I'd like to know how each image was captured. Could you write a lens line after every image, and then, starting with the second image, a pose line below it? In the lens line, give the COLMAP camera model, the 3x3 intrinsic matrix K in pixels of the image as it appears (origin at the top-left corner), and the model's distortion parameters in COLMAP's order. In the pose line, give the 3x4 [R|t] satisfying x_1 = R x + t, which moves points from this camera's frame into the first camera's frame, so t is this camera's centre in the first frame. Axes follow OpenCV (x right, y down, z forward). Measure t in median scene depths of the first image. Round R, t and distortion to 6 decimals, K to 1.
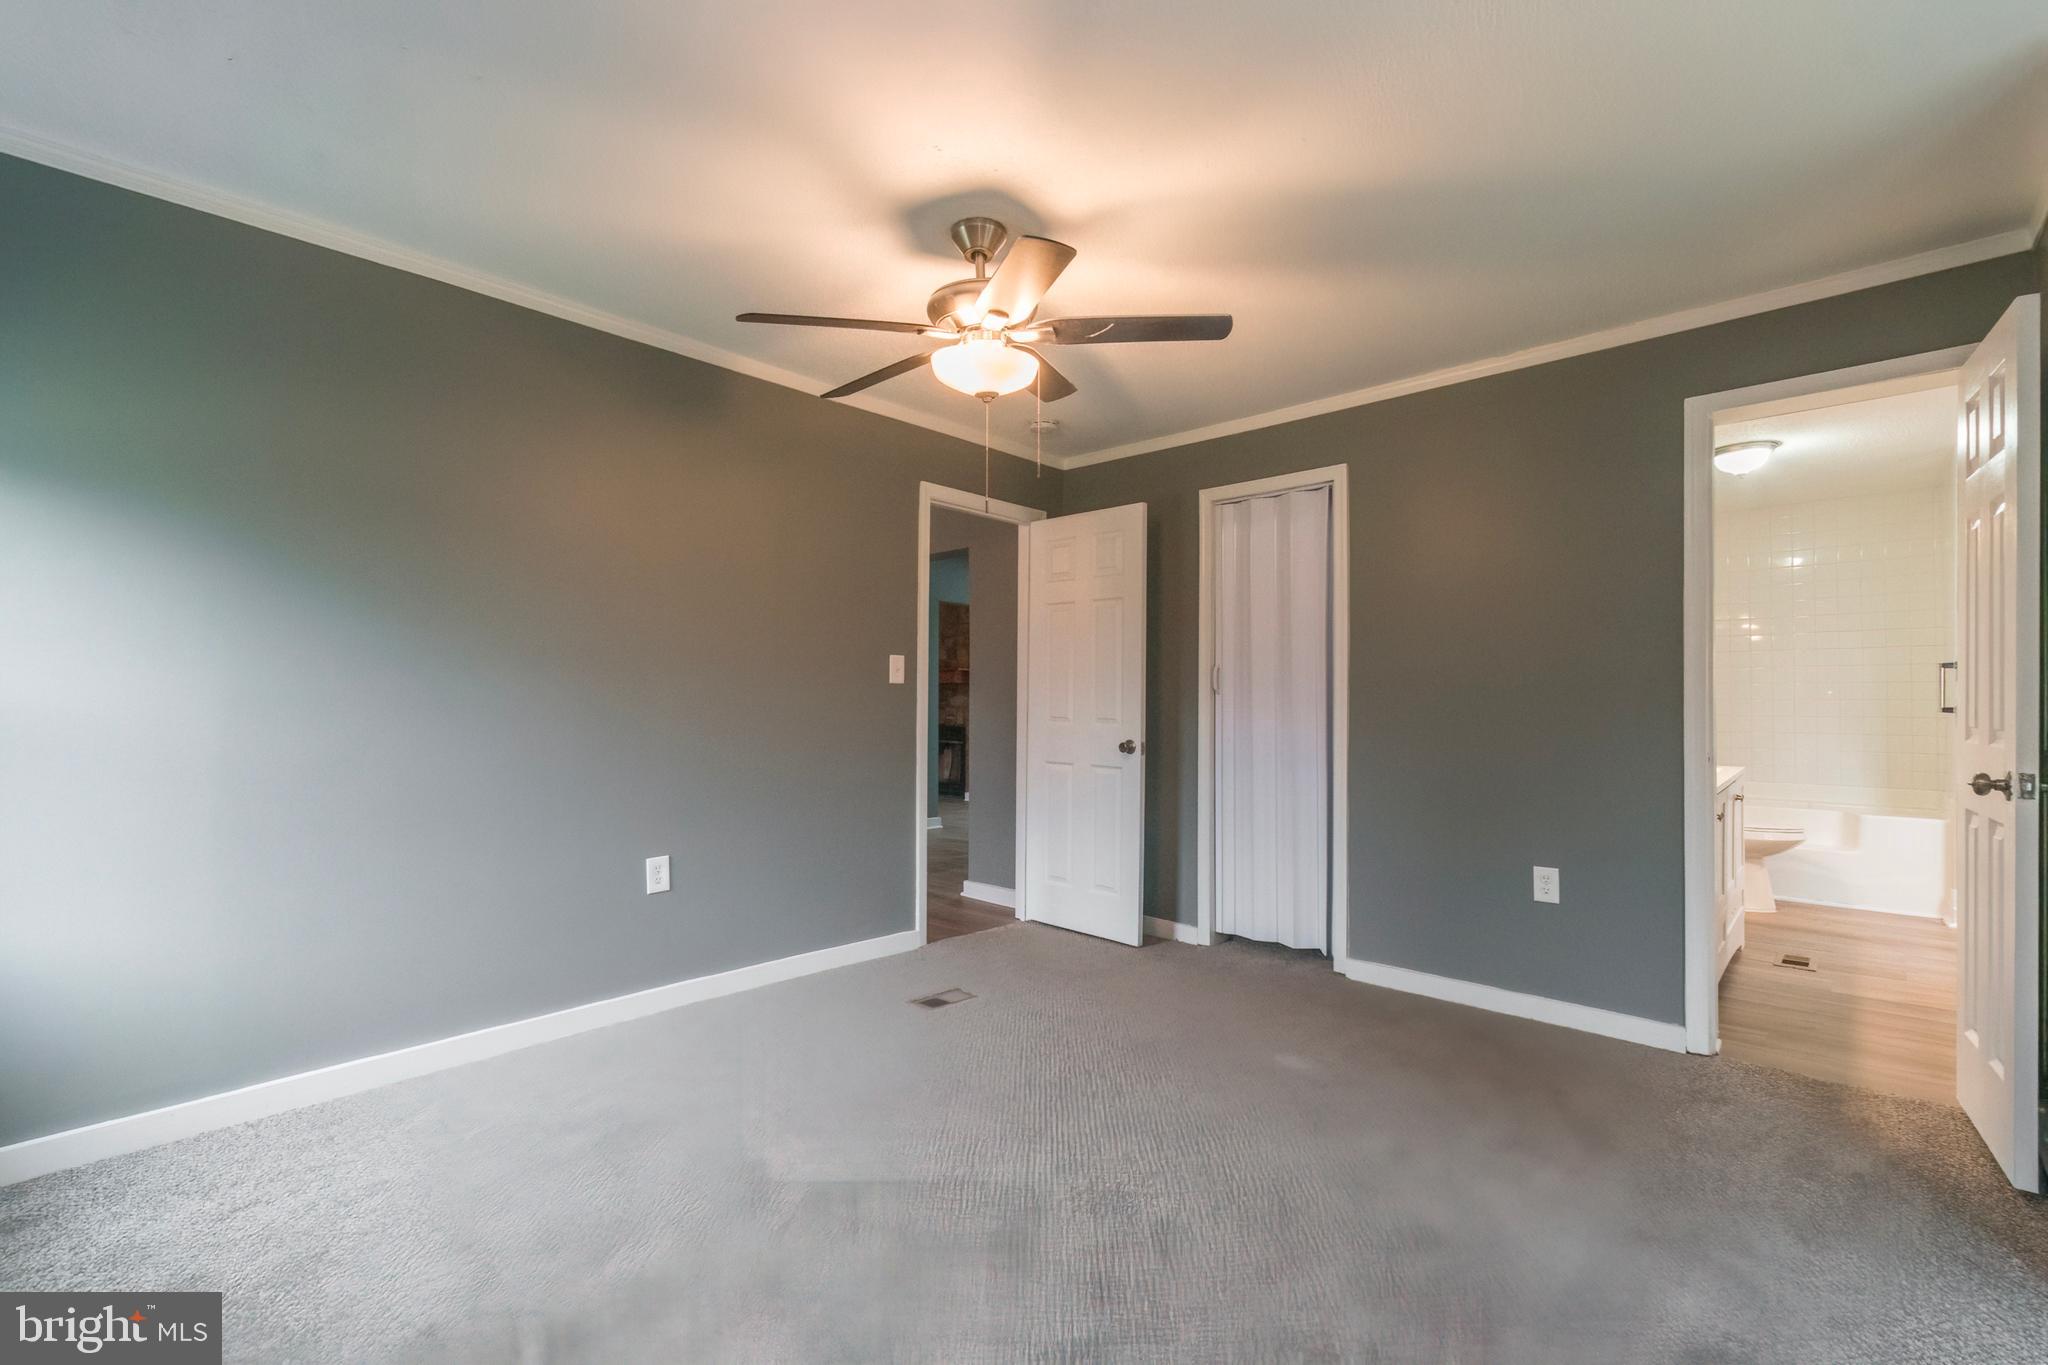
lens RADIAL K [[929.4, 0, 1019.8], [0, 929.4, 691.3], [0, 0, 1]] dist [0.013928, -0.006363]
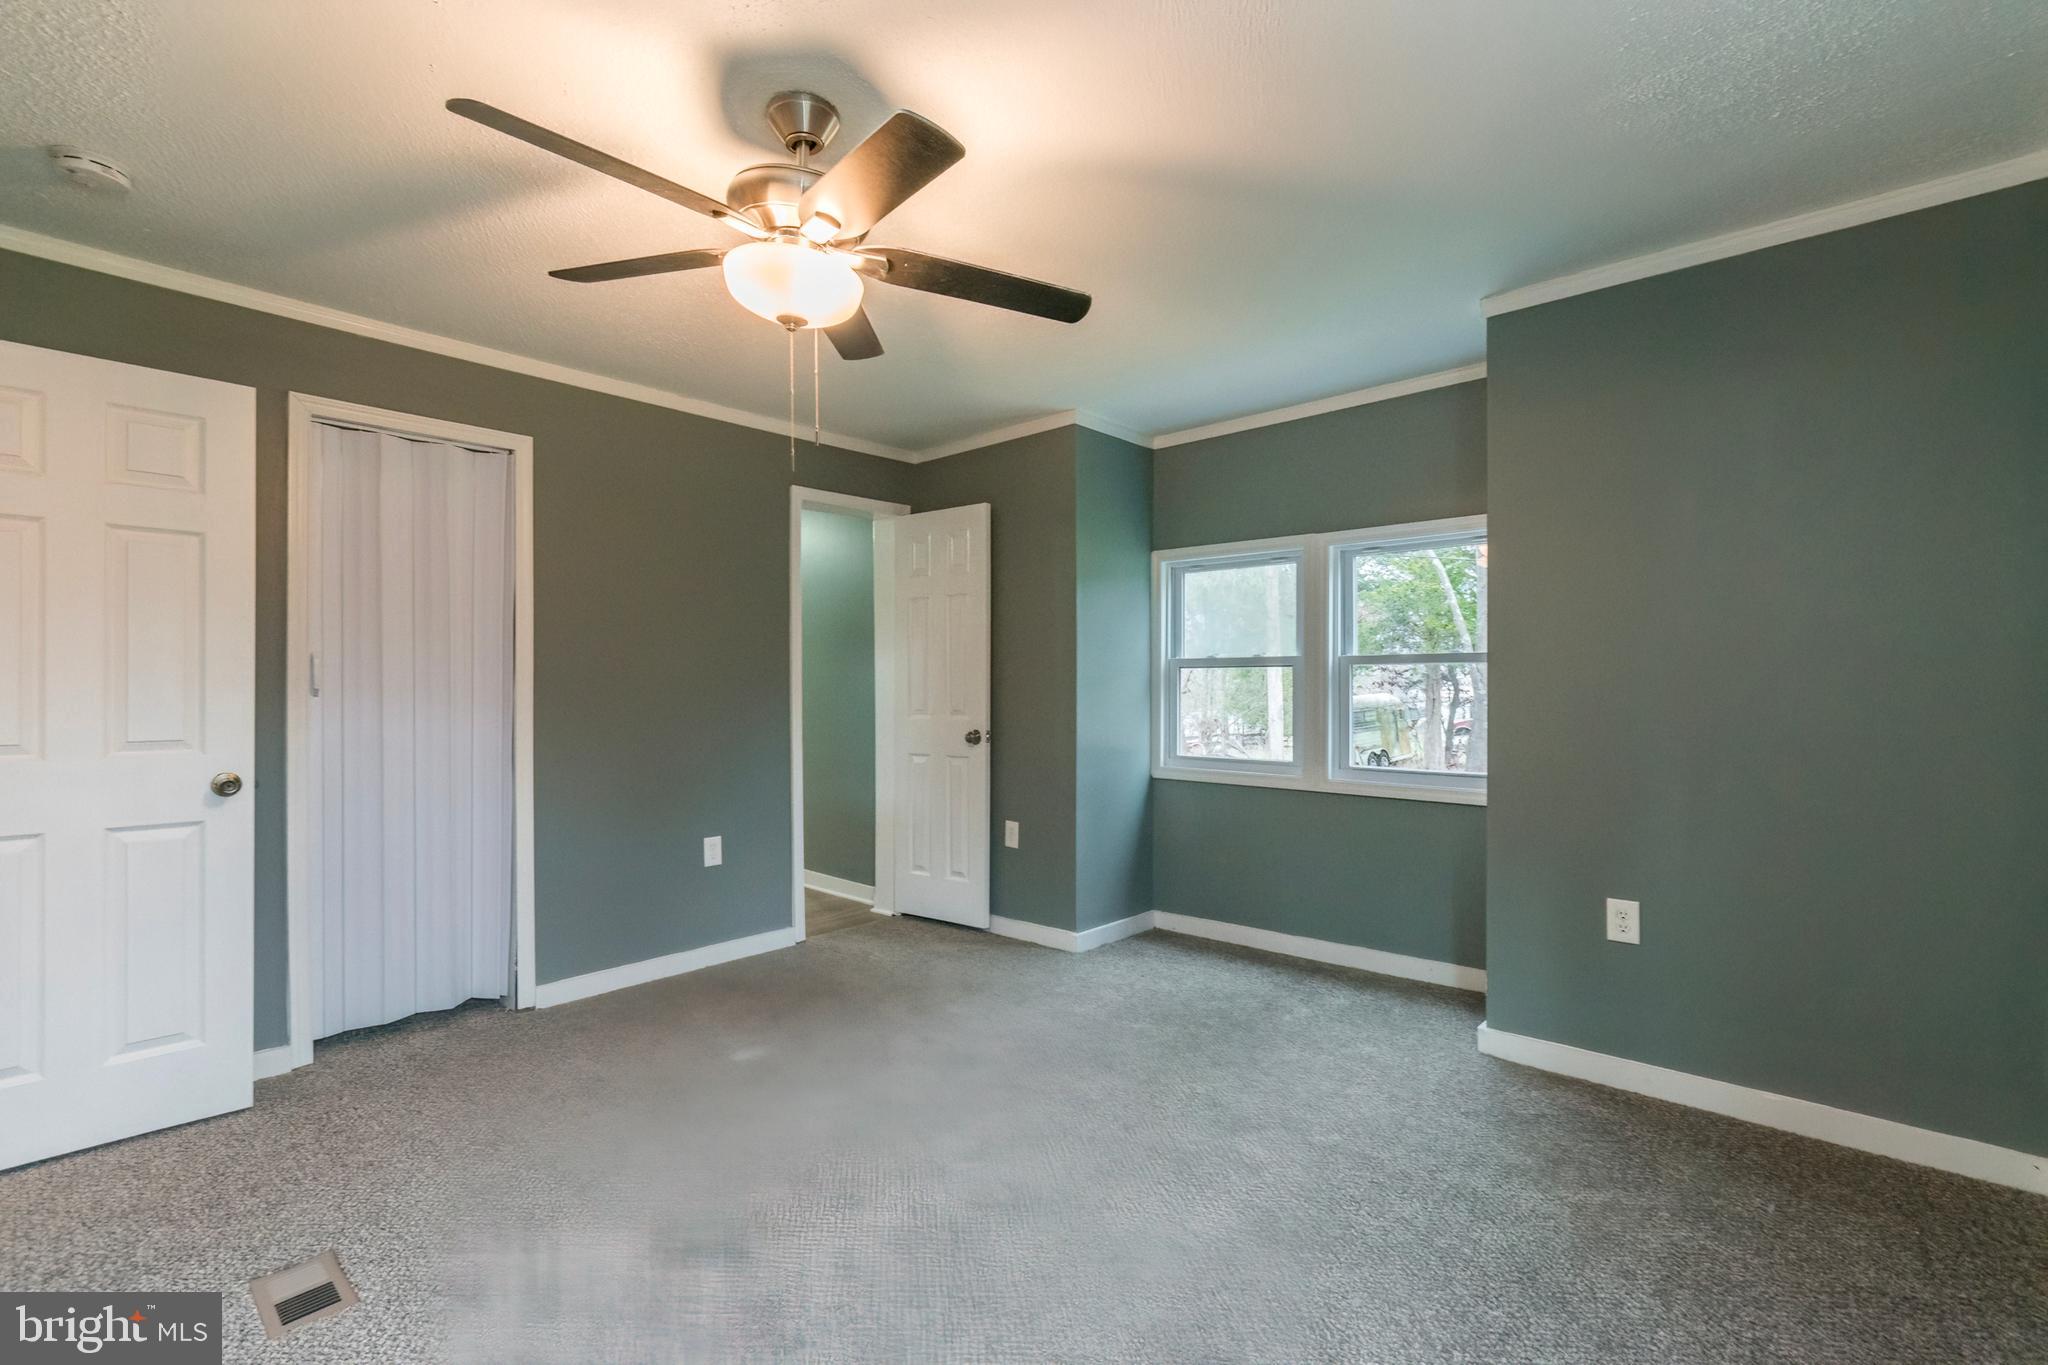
lens RADIAL K [[929.4, 0, 1019.8], [0, 929.4, 691.3], [0, 0, 1]] dist [0.013928, -0.006363]
pose [[-0.047902, -0.005457, 0.998837, -0.717012], [-0.001077, 0.999985, 0.005412, -0.006893], [-0.998851, -0.000816, -0.047907, 0.723161]]
